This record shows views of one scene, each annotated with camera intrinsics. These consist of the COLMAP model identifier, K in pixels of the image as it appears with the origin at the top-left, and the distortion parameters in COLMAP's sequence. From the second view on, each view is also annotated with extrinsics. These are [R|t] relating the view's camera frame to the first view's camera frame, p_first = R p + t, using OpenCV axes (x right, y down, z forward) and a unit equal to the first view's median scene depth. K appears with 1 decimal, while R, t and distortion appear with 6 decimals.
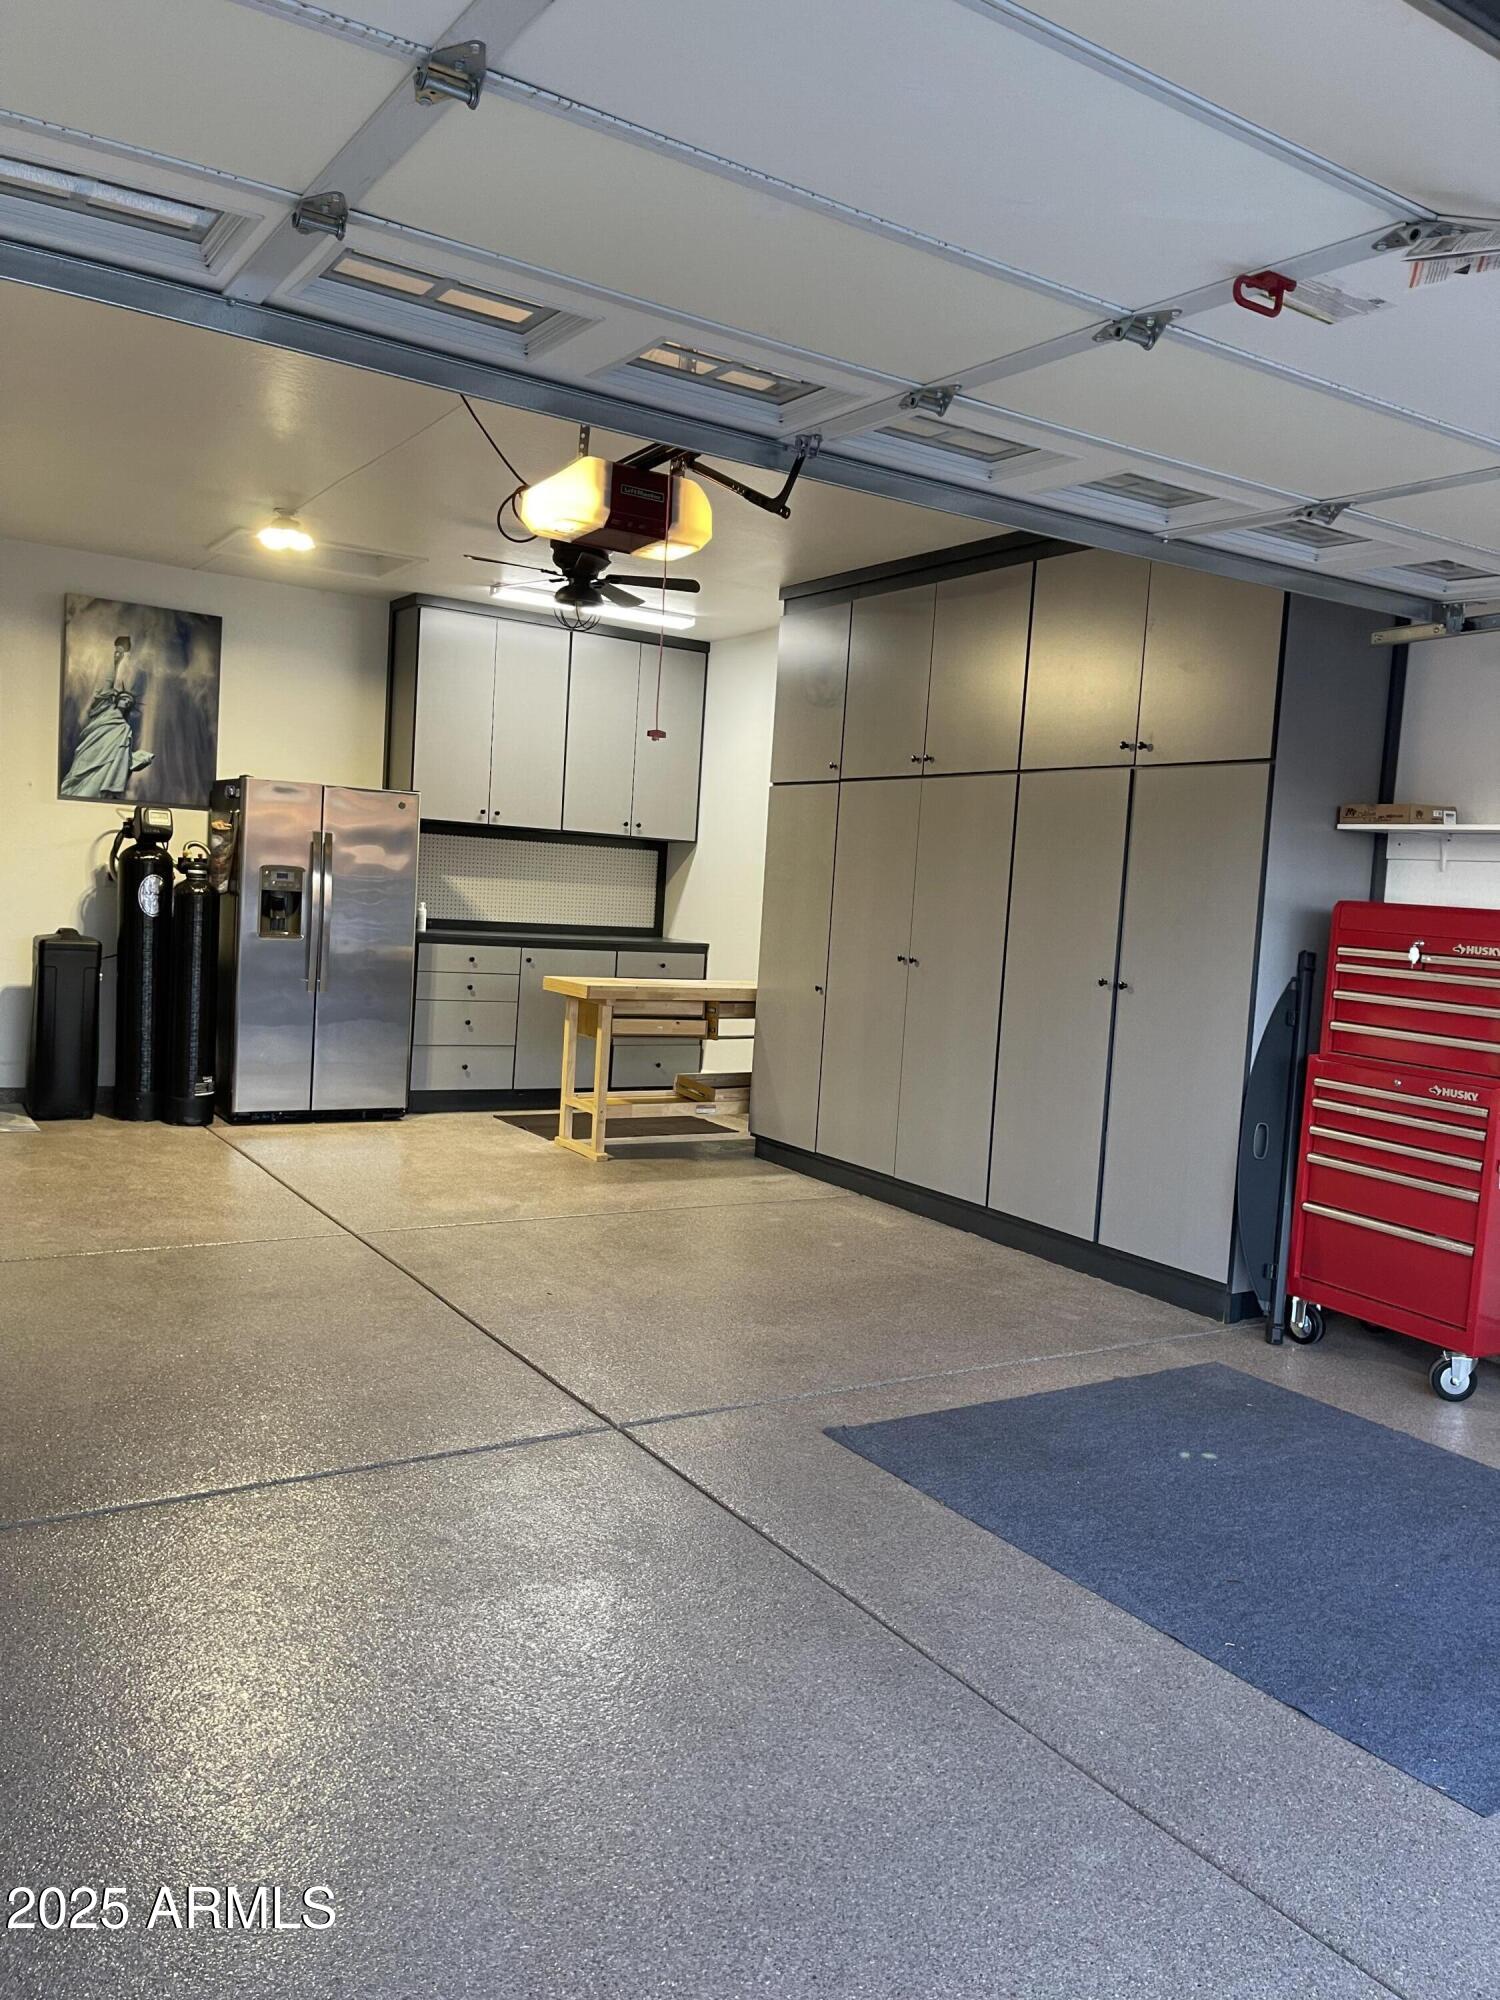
lens RADIAL K [[1475.4, 0, 750.0], [0, 1475.4, 1000.0], [0, 0, 1]] dist [0.038336, -0.000132]
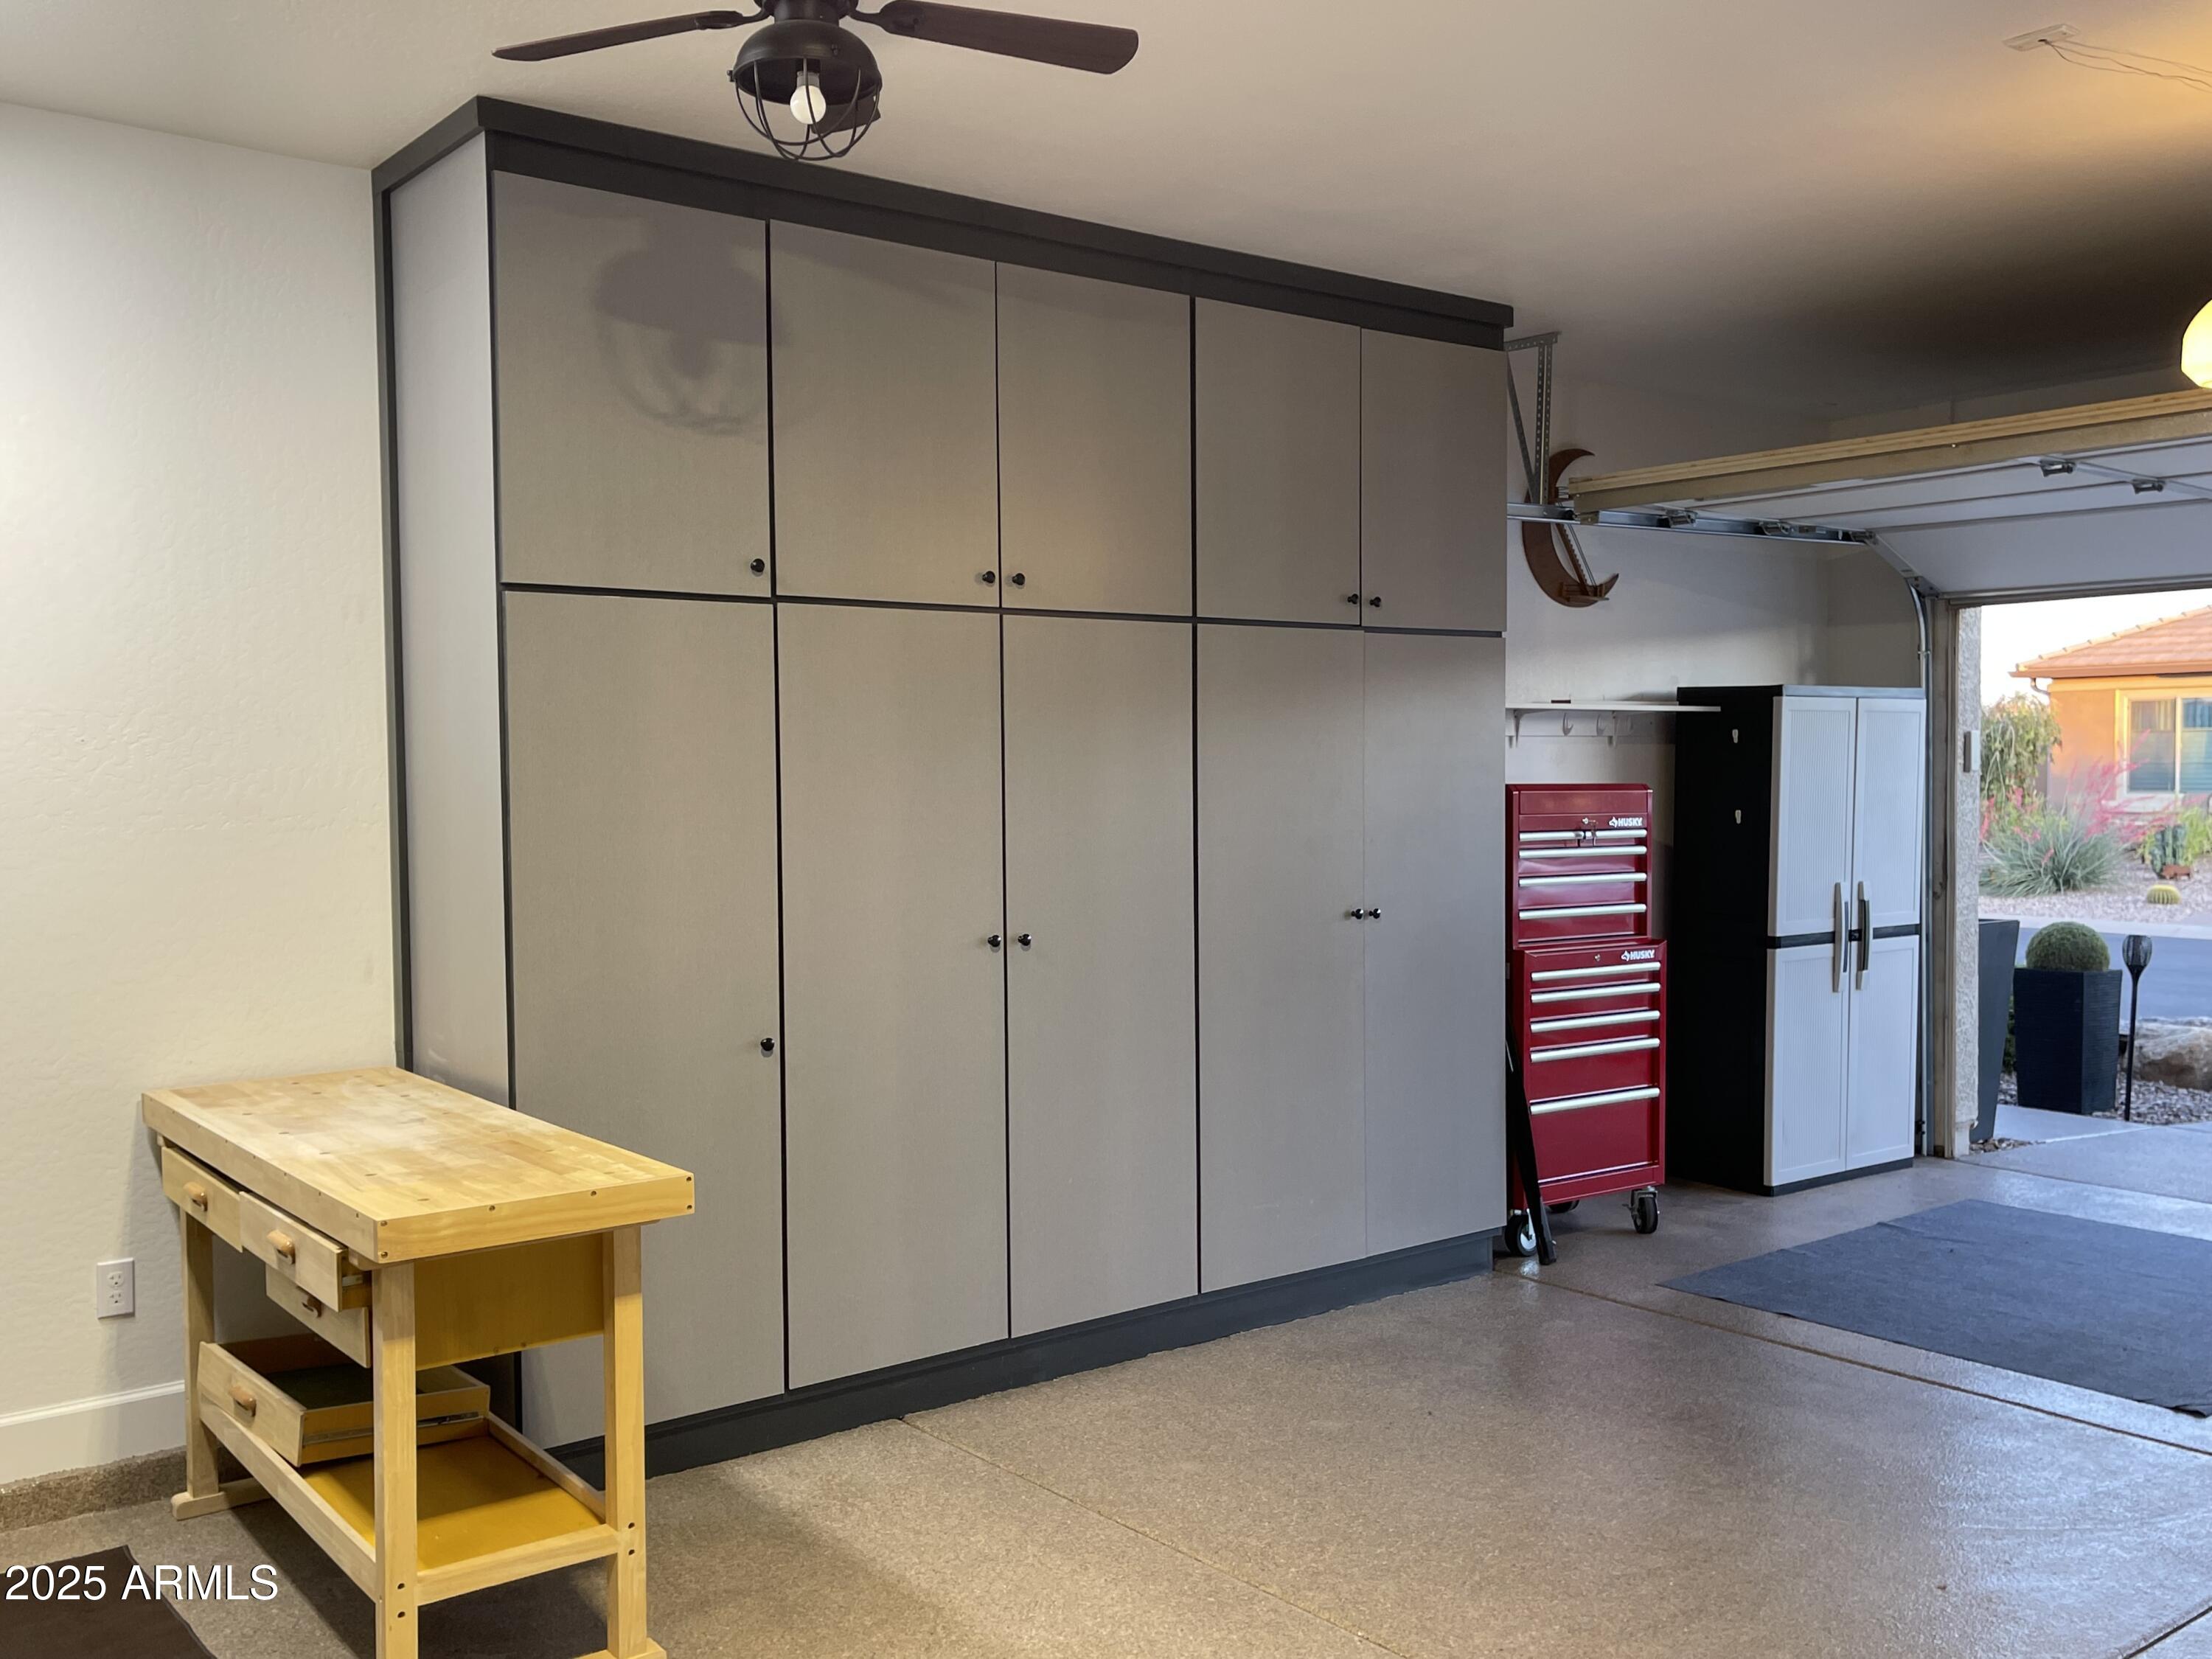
lens RADIAL K [[1993.1, 0, 1106.0], [0, 1993.1, 829.5], [0, 0, 1]] dist [0.035407, -0.015318]
pose [[-0.091212, -0.096215, 0.991173, -0.492495], [0.079030, 0.991483, 0.103517, -0.111490], [-0.992691, 0.087775, -0.082831, 0.798808]]
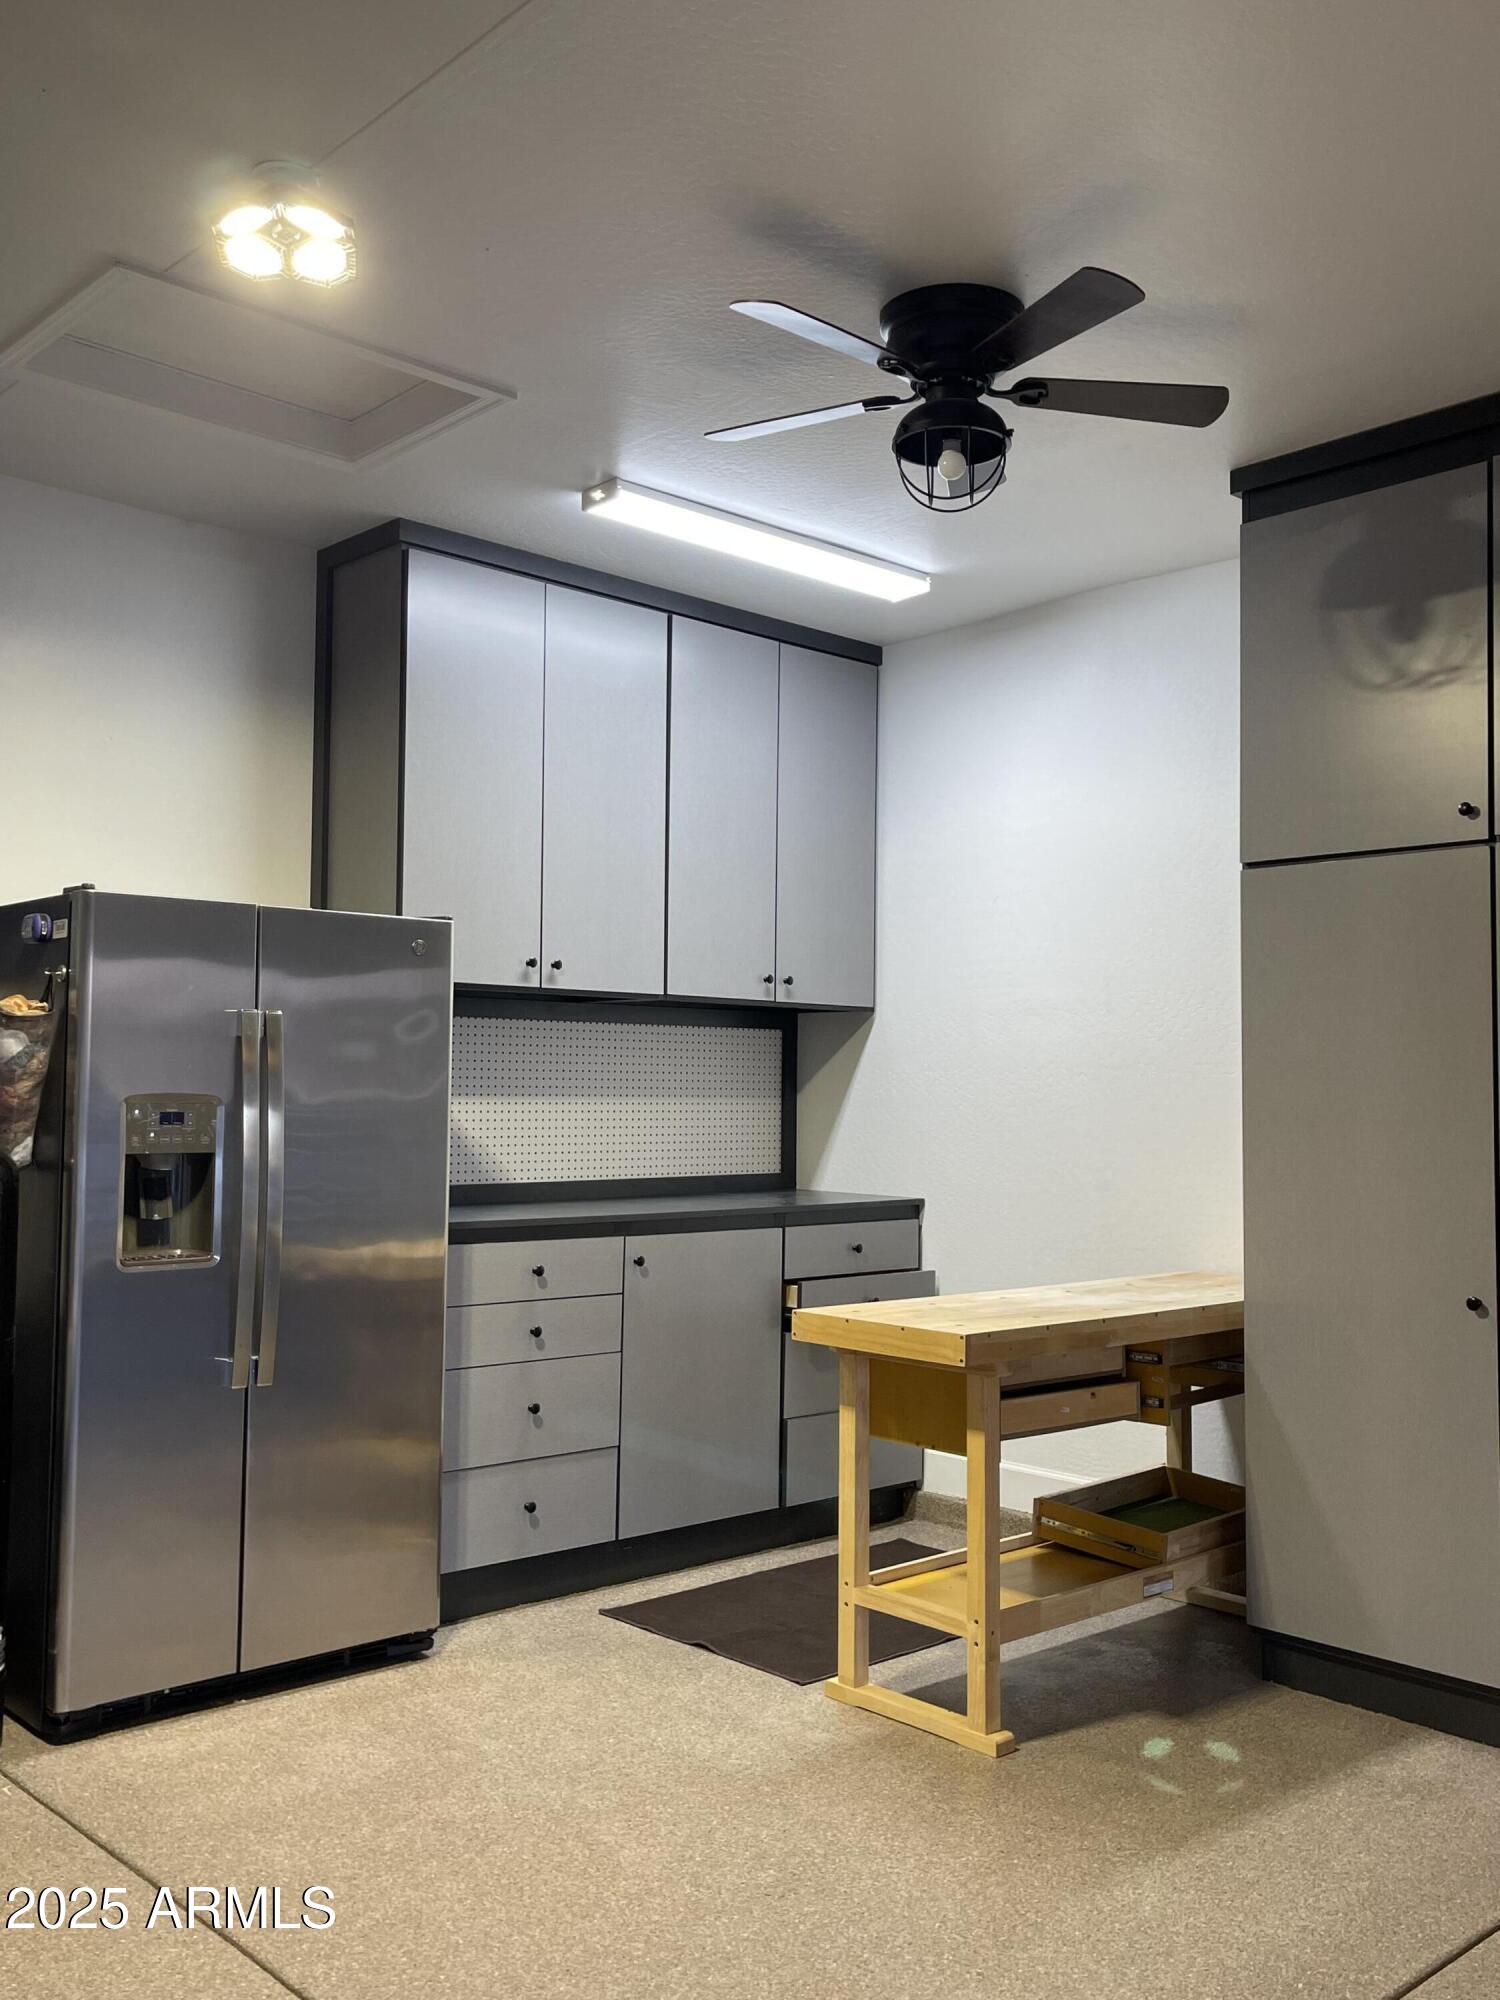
lens RADIAL K [[1802.1, 0, 750.0], [0, 1802.1, 1000.0], [0, 0, 1]] dist [0.035407, -0.015318]
pose [[0.983573, -0.043914, 0.175091, -0.220335], [0.065390, 0.990758, -0.118843, -0.040700], [-0.168253, 0.128340, 0.977353, 0.418800]]
